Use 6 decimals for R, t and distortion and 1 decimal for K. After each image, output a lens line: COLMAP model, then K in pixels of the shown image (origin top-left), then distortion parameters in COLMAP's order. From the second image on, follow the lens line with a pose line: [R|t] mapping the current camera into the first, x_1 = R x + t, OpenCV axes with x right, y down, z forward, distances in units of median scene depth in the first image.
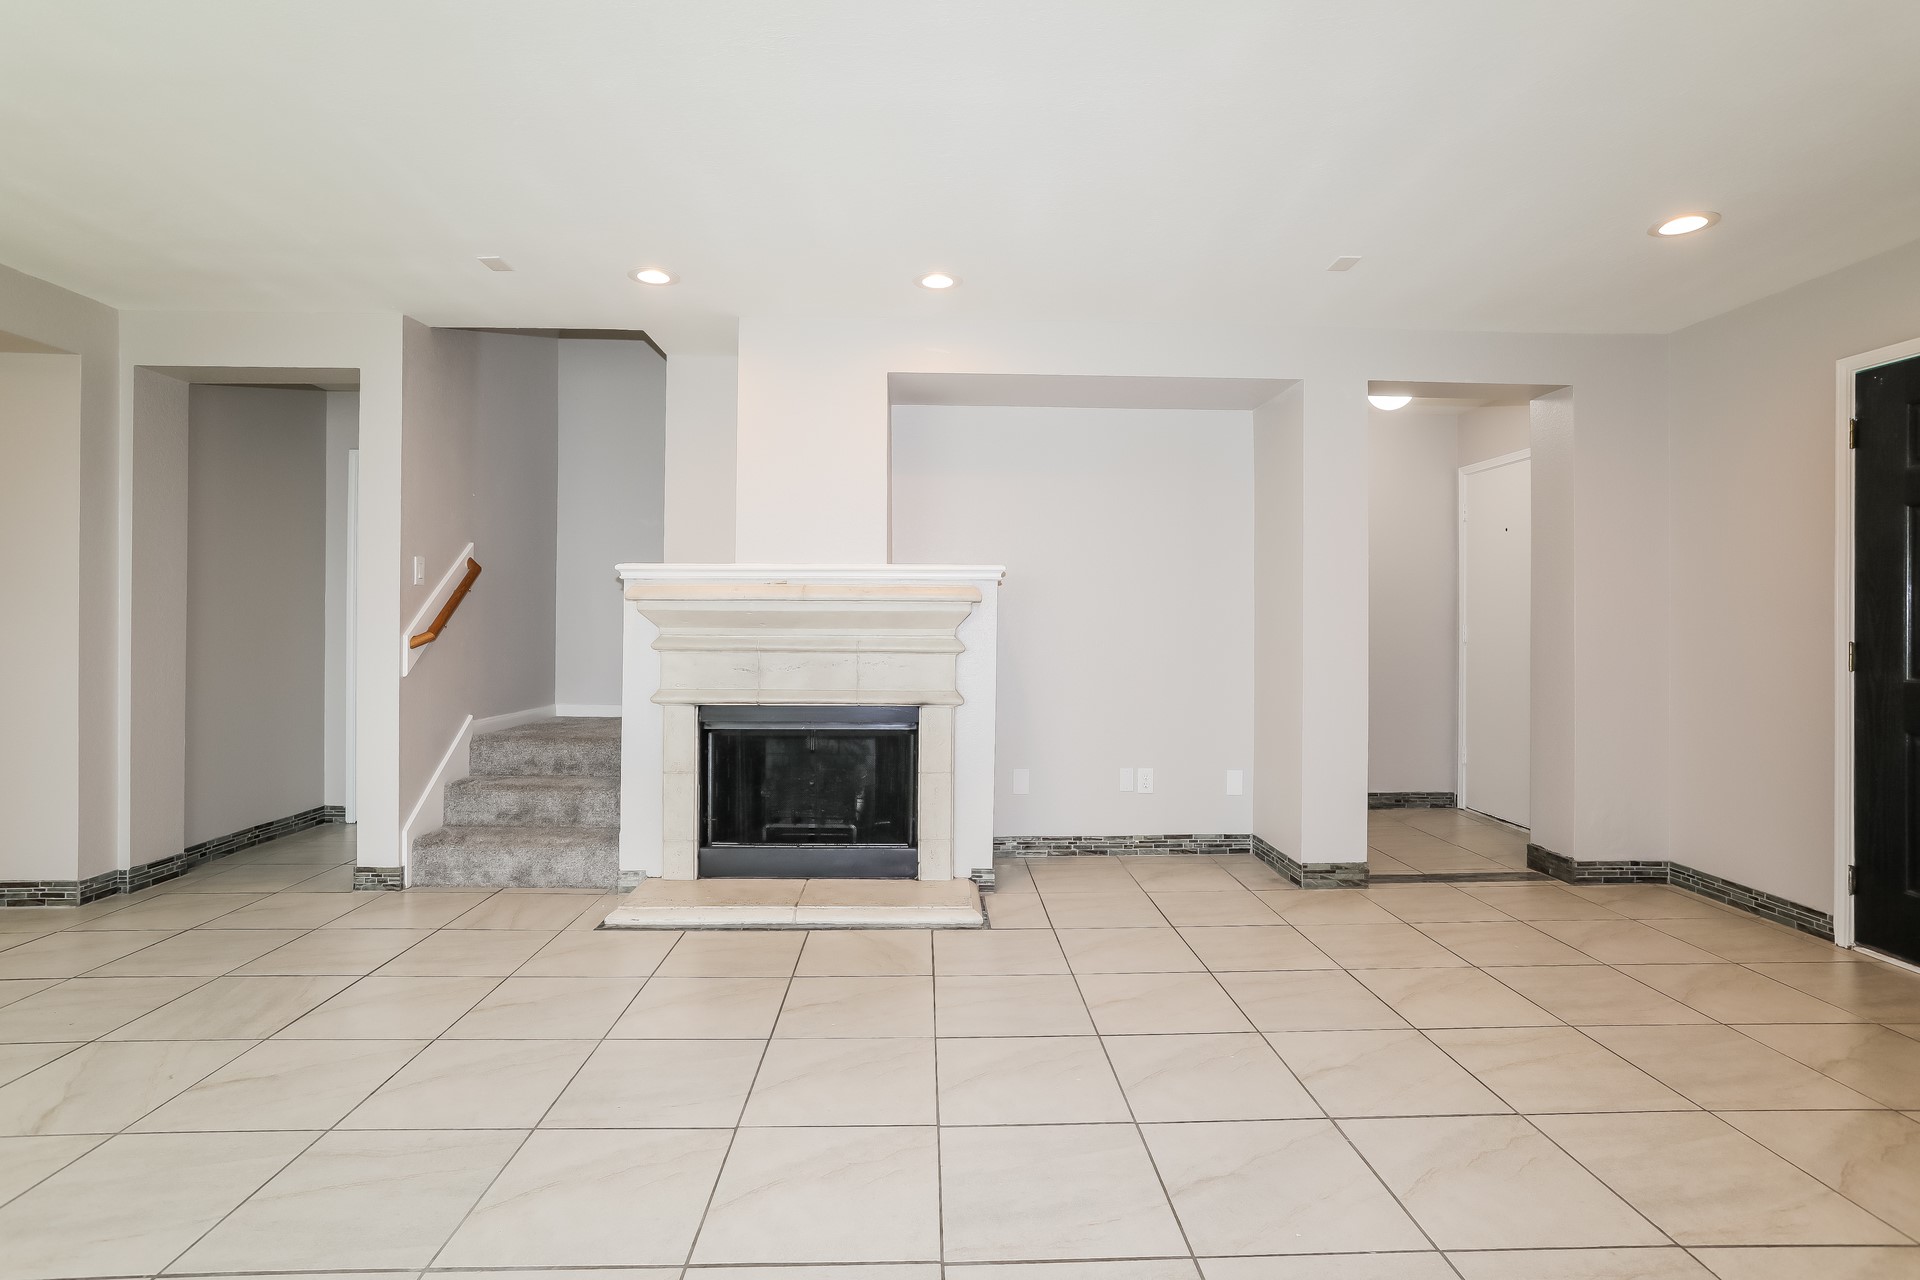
lens RADIAL K [[938.7, 0, 961.8], [0, 938.7, 624.4], [0, 0, 1]] dist [-0.029658, 0.001472]
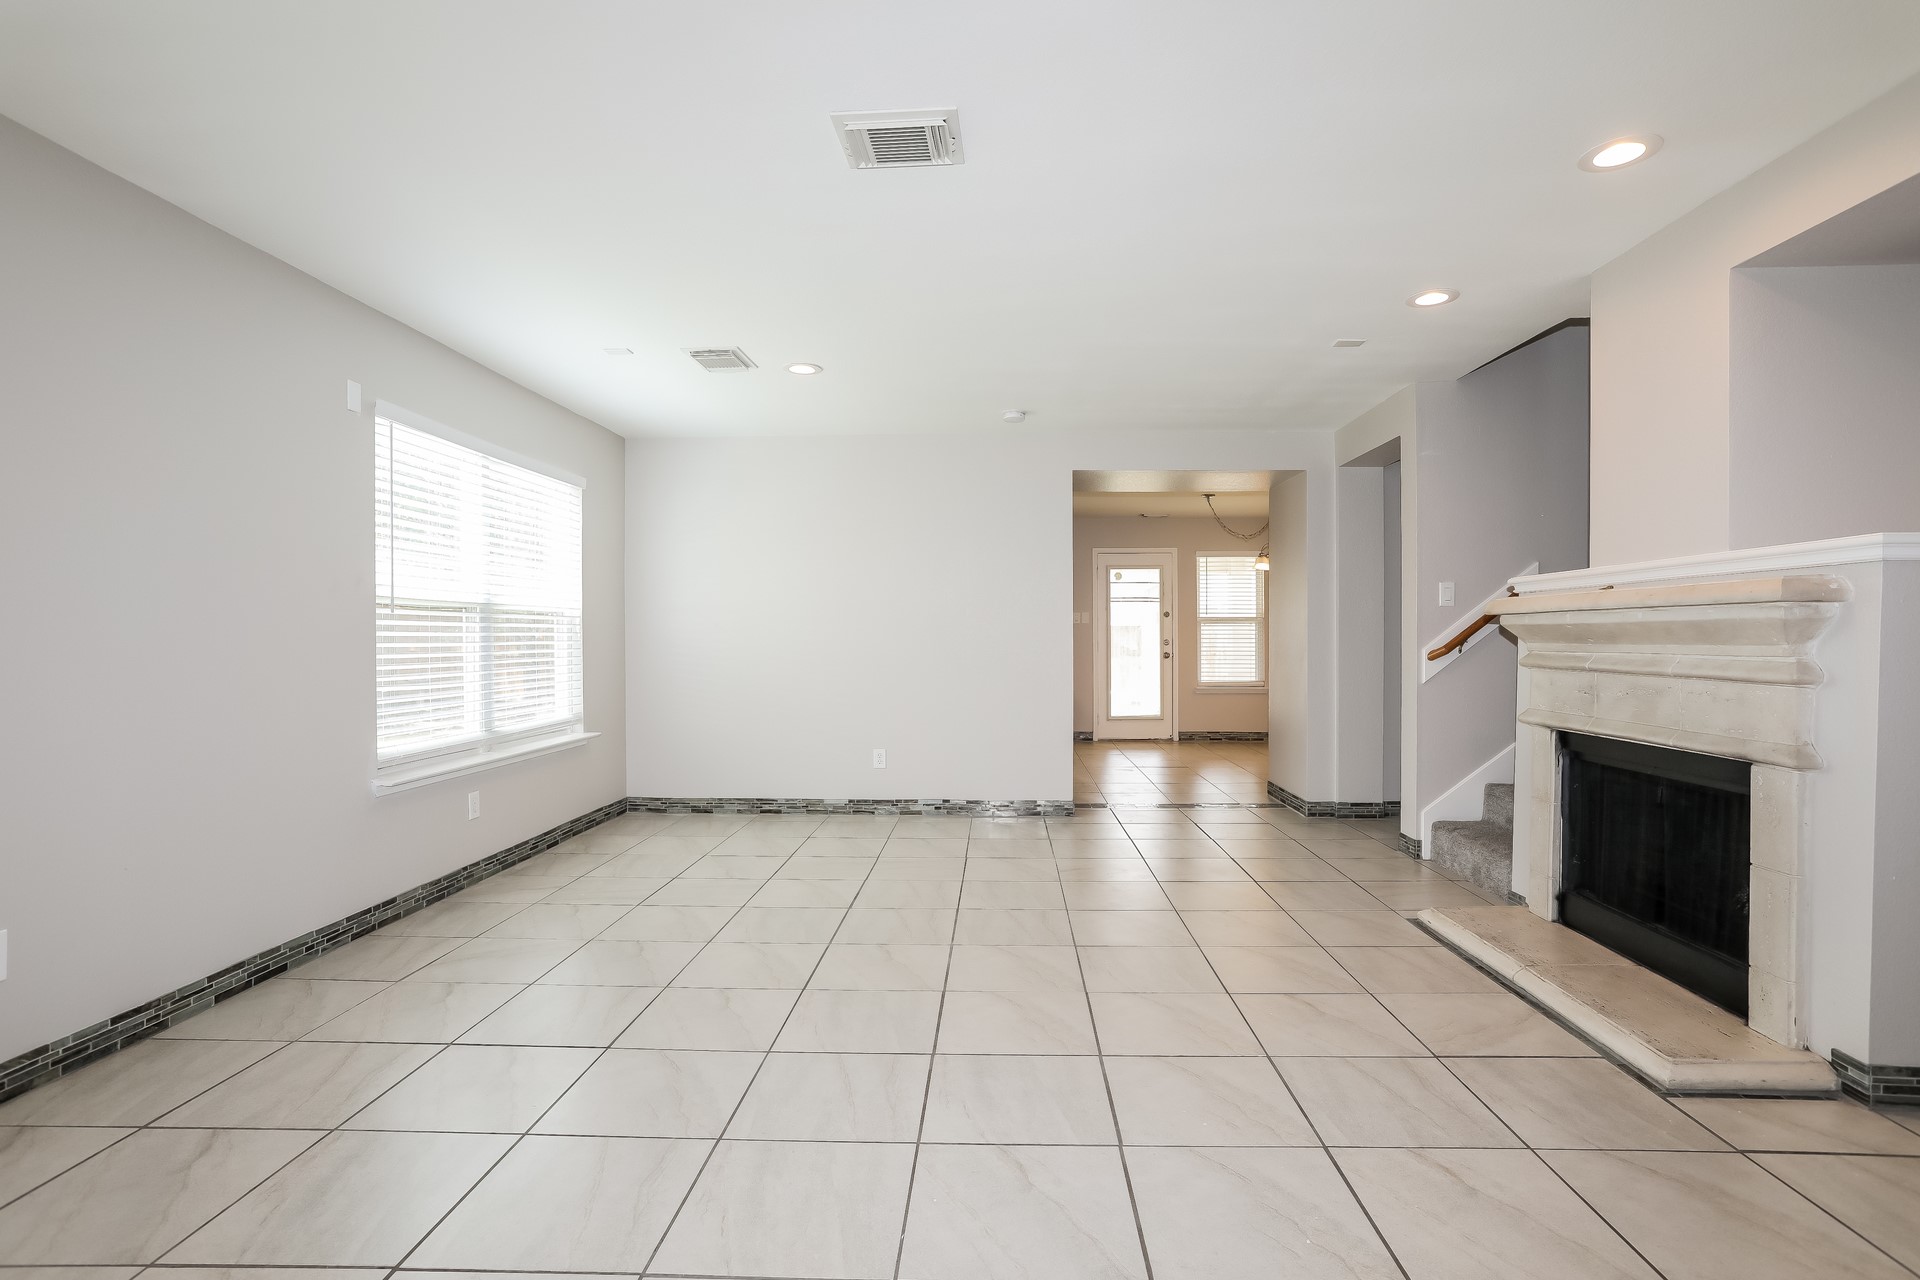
lens RADIAL K [[938.7, 0, 961.6], [0, 938.7, 644.4], [0, 0, 1]] dist [-0.029658, 0.001472]
pose [[-0.086416, 0.003921, -0.996251, 0.651966], [-0.003787, 0.999984, 0.004264, 0.003461], [0.996252, 0.004142, -0.086399, 0.508305]]
